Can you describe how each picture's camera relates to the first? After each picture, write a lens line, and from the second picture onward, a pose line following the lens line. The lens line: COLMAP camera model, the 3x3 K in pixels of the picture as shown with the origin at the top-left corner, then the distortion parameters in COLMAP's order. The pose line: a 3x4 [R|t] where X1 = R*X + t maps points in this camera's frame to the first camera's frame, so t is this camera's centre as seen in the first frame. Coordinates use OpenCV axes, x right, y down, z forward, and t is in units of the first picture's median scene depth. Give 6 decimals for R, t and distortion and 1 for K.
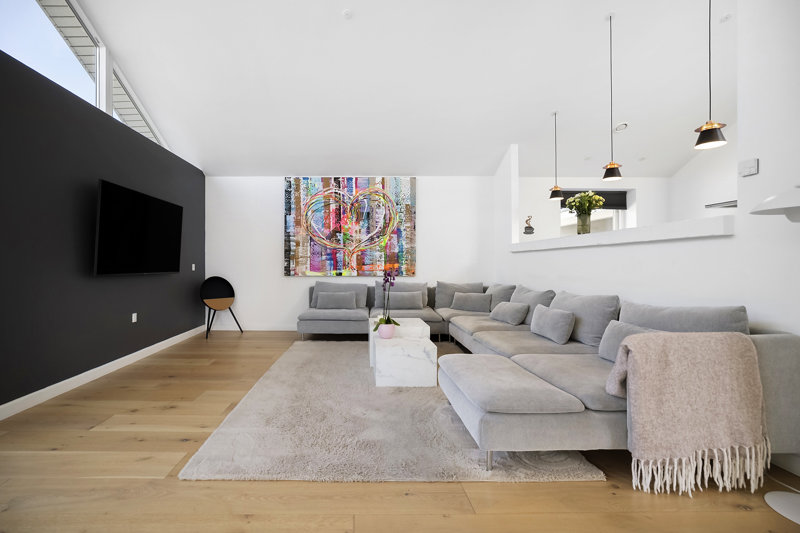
lens RADIAL K [[363.4, 0, 355.9], [0, 363.4, 265.8], [0, 0, 1]] dist [-0.035193, 0.000125]
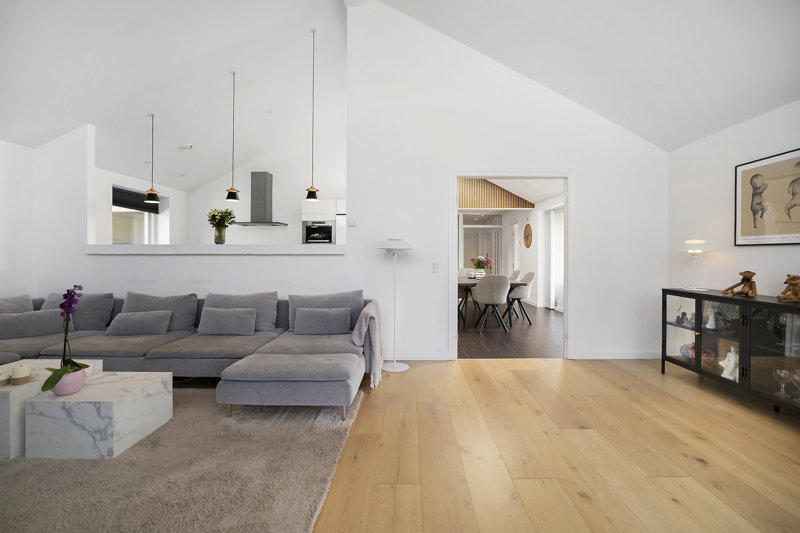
lens RADIAL K [[340.1, 0, 418.4], [0, 340.1, 258.4], [0, 0, 1]] dist [-0.031036, -0.000029]
pose [[-0.020541, -0.007966, 0.999757, -0.328618], [0.004437, 0.999958, 0.008059, -0.030241], [-0.999779, 0.004601, -0.020504, 0.238548]]
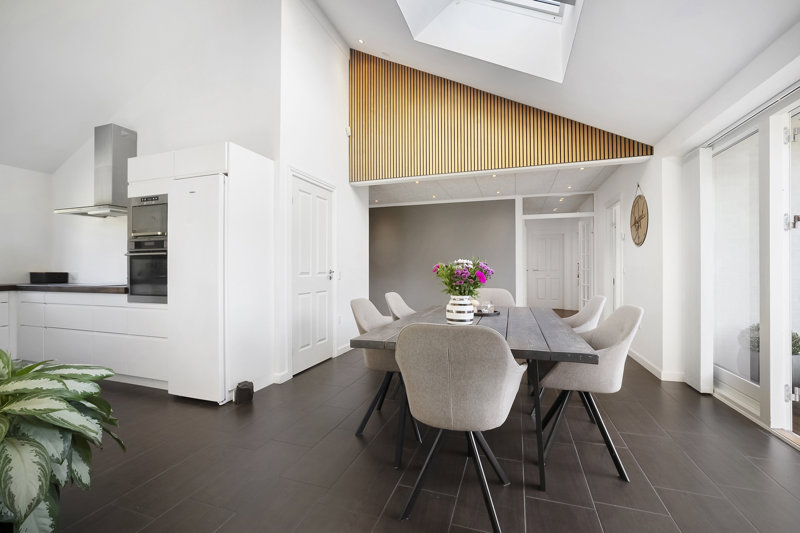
lens RADIAL K [[350.1, 0, 391.5], [0, 350.1, 265.5], [0, 0, 1]] dist [-0.033546, 0.012663]
pose [[0.326146, 0.004203, 0.945310, 0.383806], [0.006646, 0.999955, -0.006739, -0.019282], [-0.945296, 0.008481, 0.326103, -0.051827]]
